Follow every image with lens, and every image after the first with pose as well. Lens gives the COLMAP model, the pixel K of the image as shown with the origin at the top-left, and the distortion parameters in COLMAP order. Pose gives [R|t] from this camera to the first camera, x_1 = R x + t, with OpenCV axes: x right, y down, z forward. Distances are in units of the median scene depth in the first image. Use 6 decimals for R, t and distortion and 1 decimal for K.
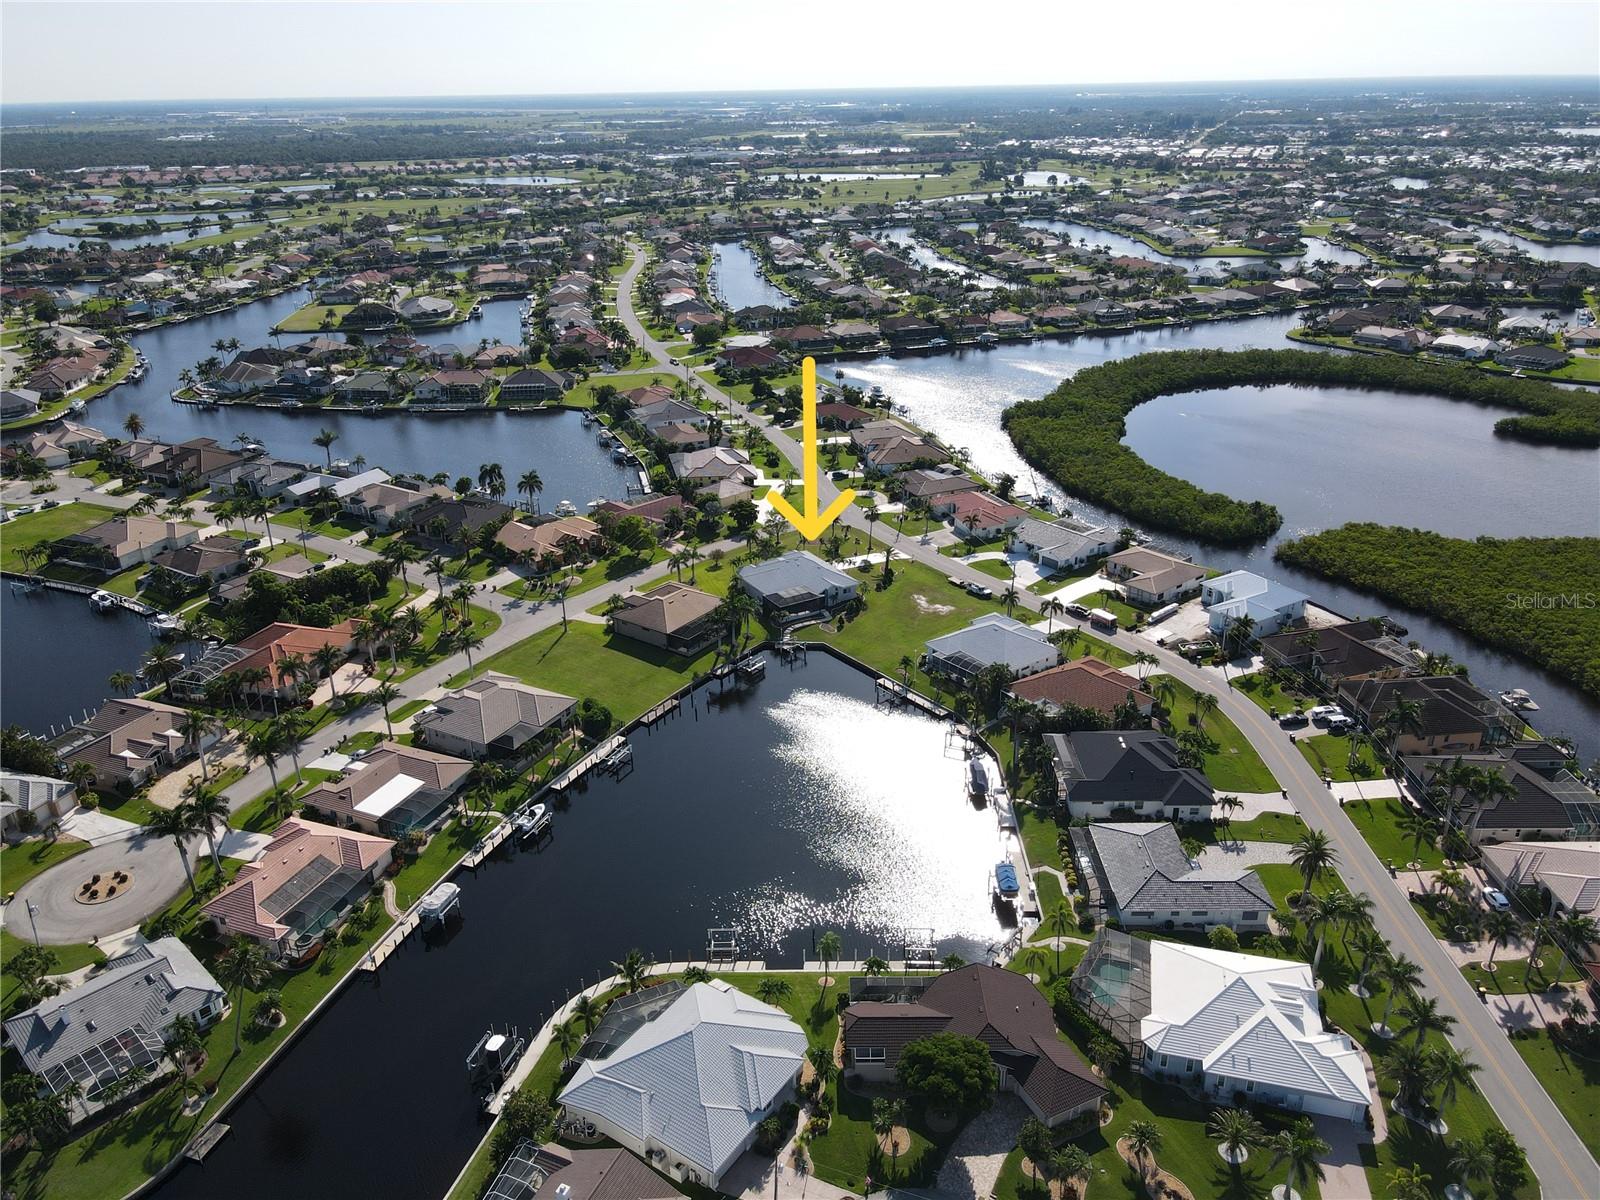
lens RADIAL K [[1178.1, 0, 801.3], [0, 1178.1, 600.9], [0, 0, 1]] dist [-0.003868, 0.032249]
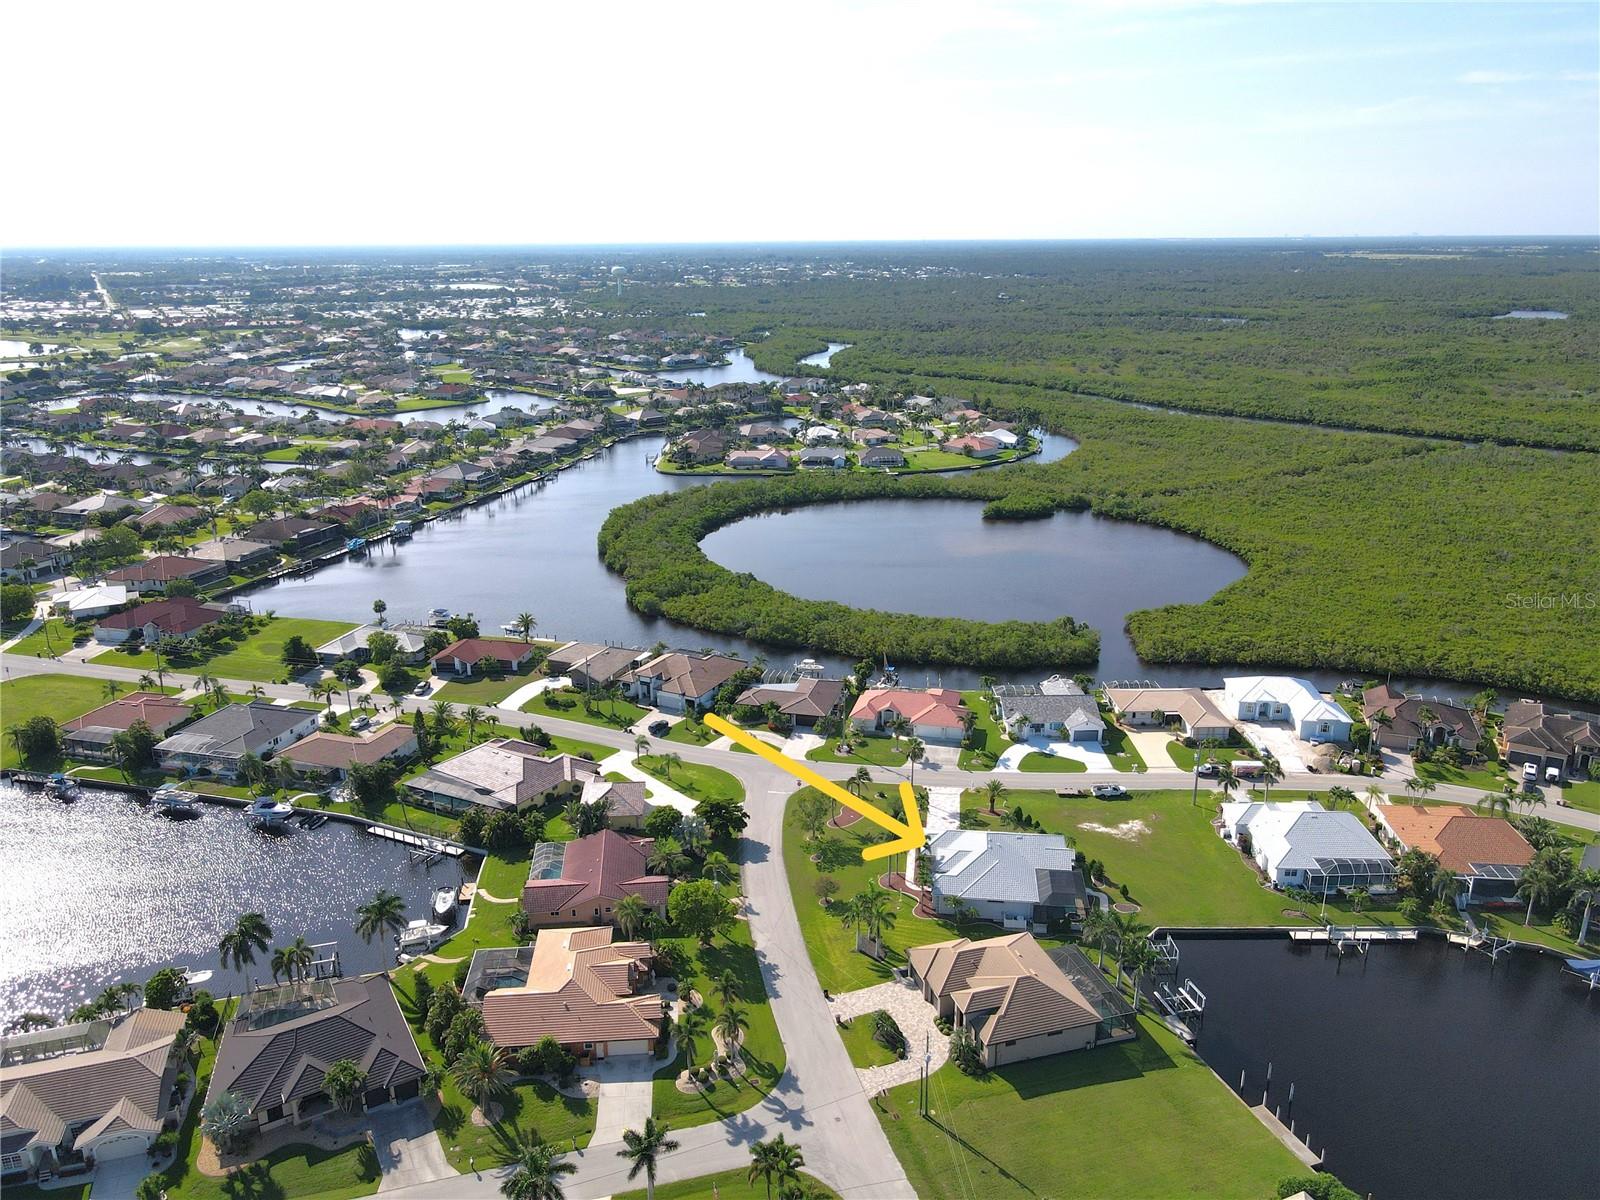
lens RADIAL K [[1178.1, 0, 800.8], [0, 1178.1, 592.0], [0, 0, 1]] dist [-0.003868, 0.032249]
pose [[0.615558, -0.217025, 0.757620, -0.307099], [0.313645, 0.949386, 0.017125, -0.119772], [-0.722990, 0.227083, 0.652471, 0.322482]]
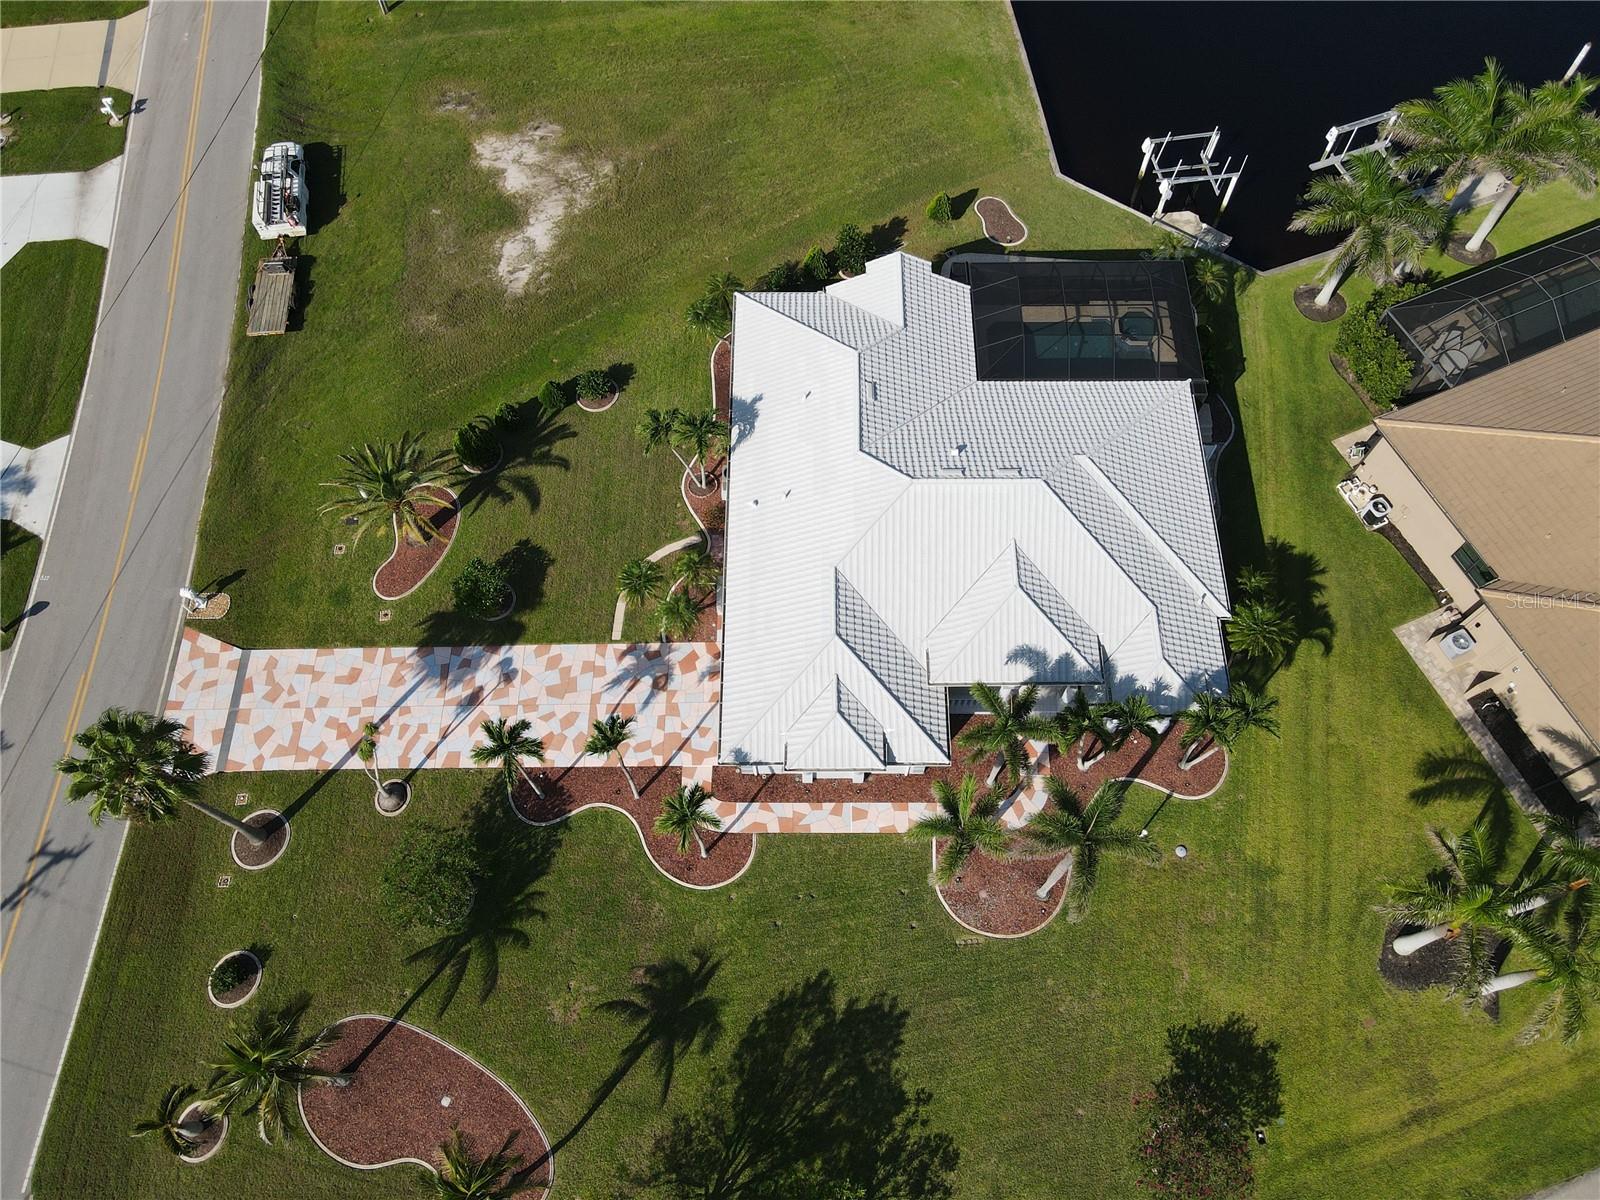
lens RADIAL K [[1178.1, 0, 800.4], [0, 1178.1, 601.0], [0, 0, 1]] dist [-0.003868, 0.032249]
pose [[-0.858911, -0.450936, 0.242752, -0.019747], [0.228489, 0.086792, 0.969670, -0.115107], [-0.458328, 0.888327, 0.028487, 0.554110]]
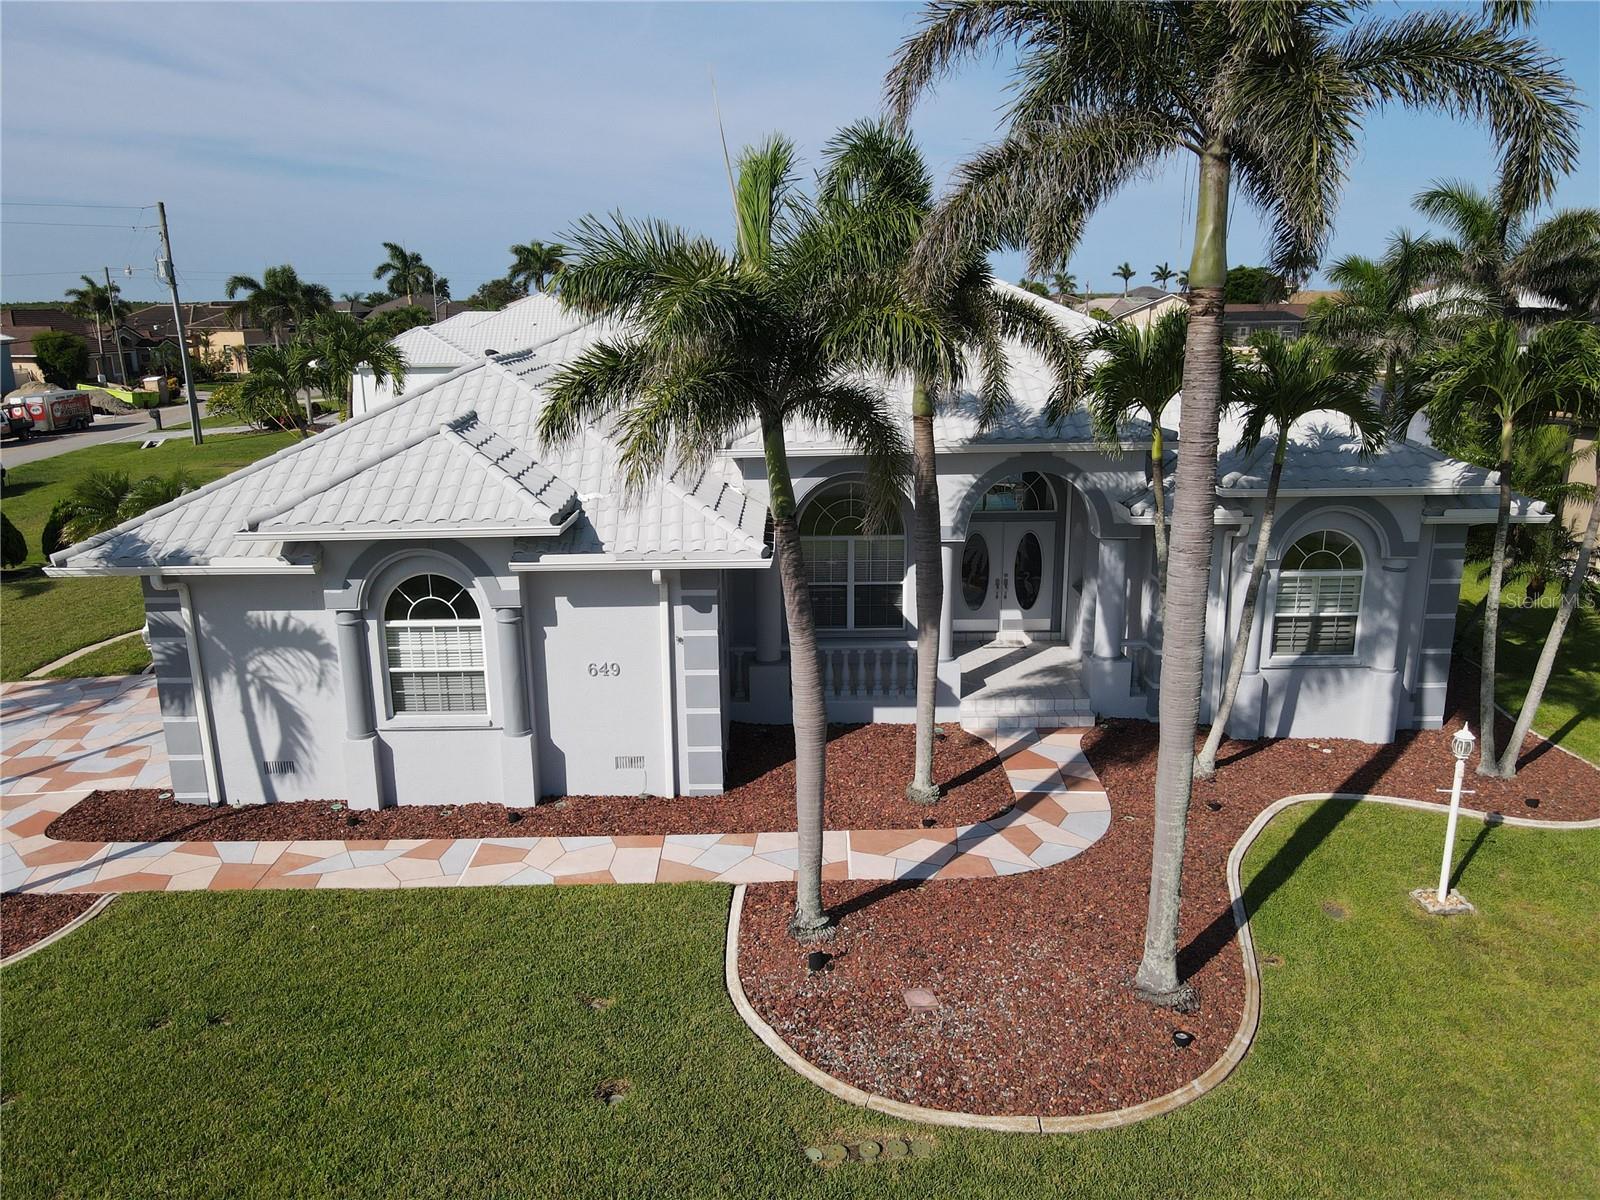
lens RADIAL K [[1178.1, 0, 797.0], [0, 1178.1, 603.4], [0, 0, 1]] dist [-0.003868, 0.032249]
pose [[-0.866060, -0.104722, 0.488850, -0.028583], [0.221732, 0.795924, 0.563330, -0.036451], [-0.448080, 0.596271, -0.666097, 0.583395]]
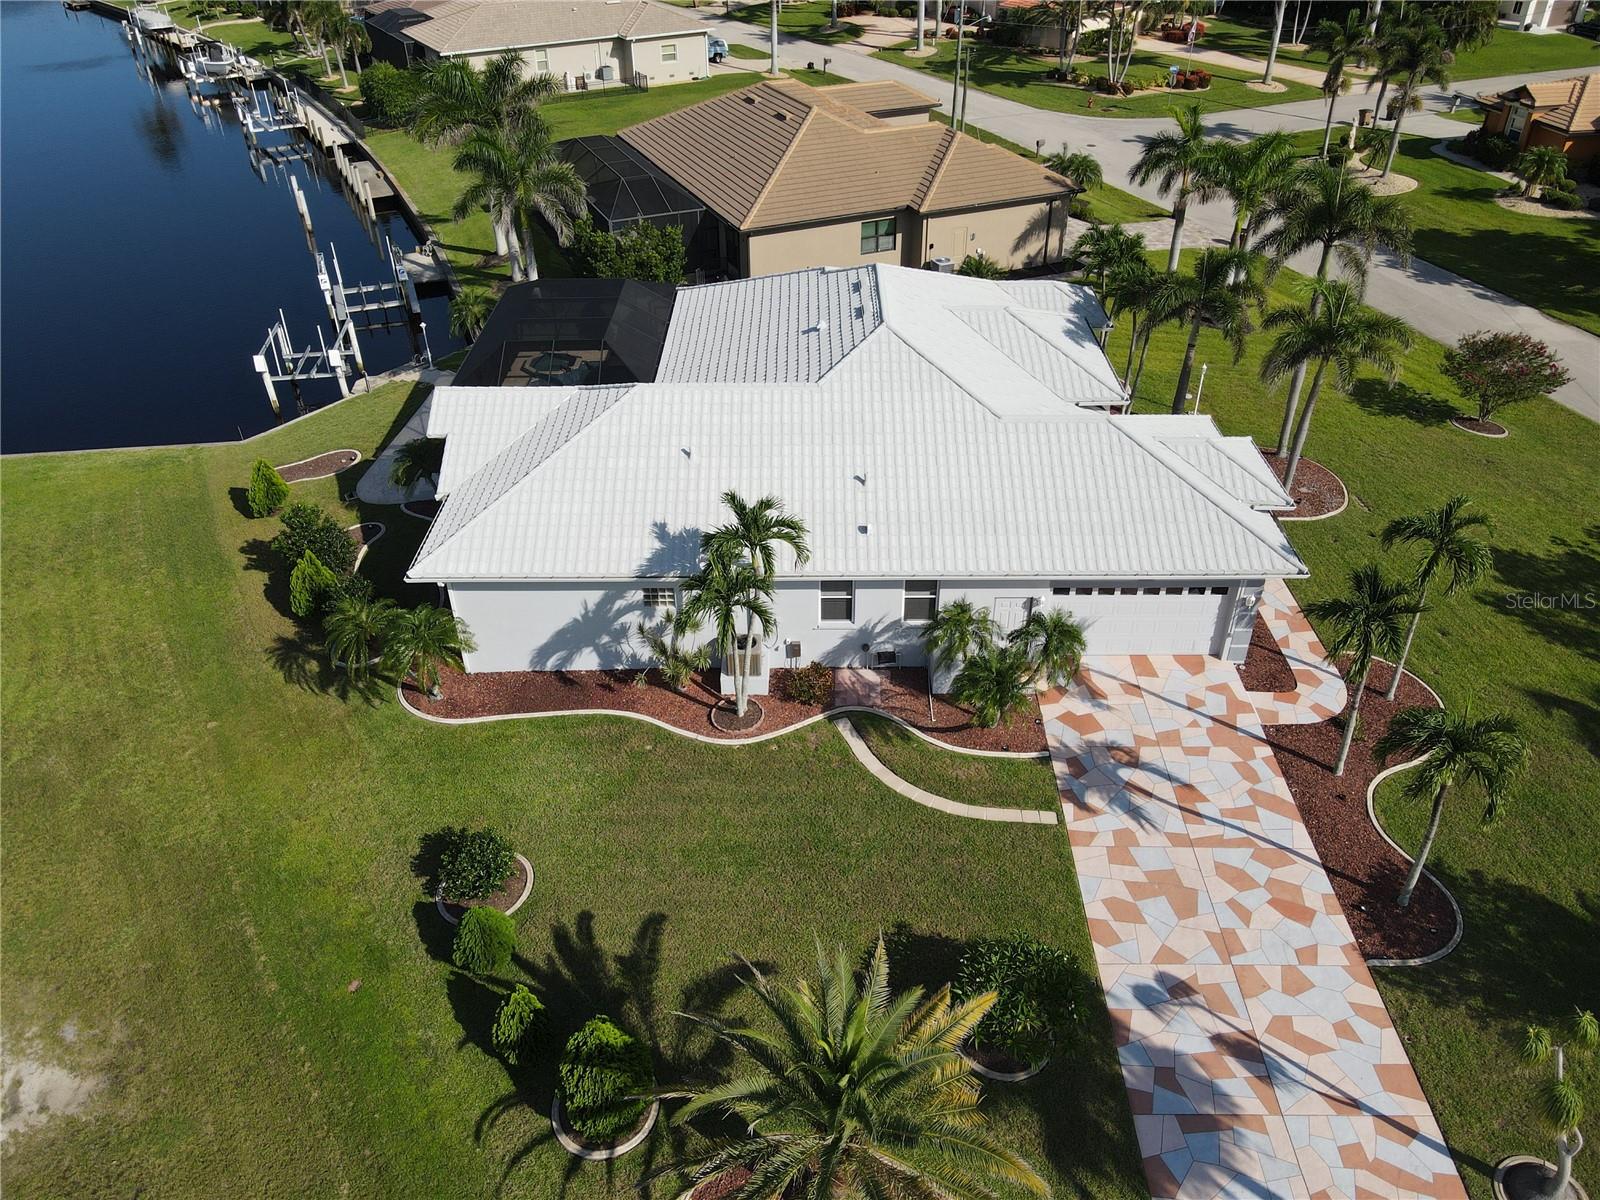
lens RADIAL K [[1178.1, 0, 800.3], [0, 1178.1, 599.3], [0, 0, 1]] dist [-0.003868, 0.032249]
pose [[-0.511204, 0.505896, -0.694795, 0.060095], [-0.333857, 0.628038, 0.702928, -0.058195], [0.791966, 0.591302, -0.152158, 0.560397]]
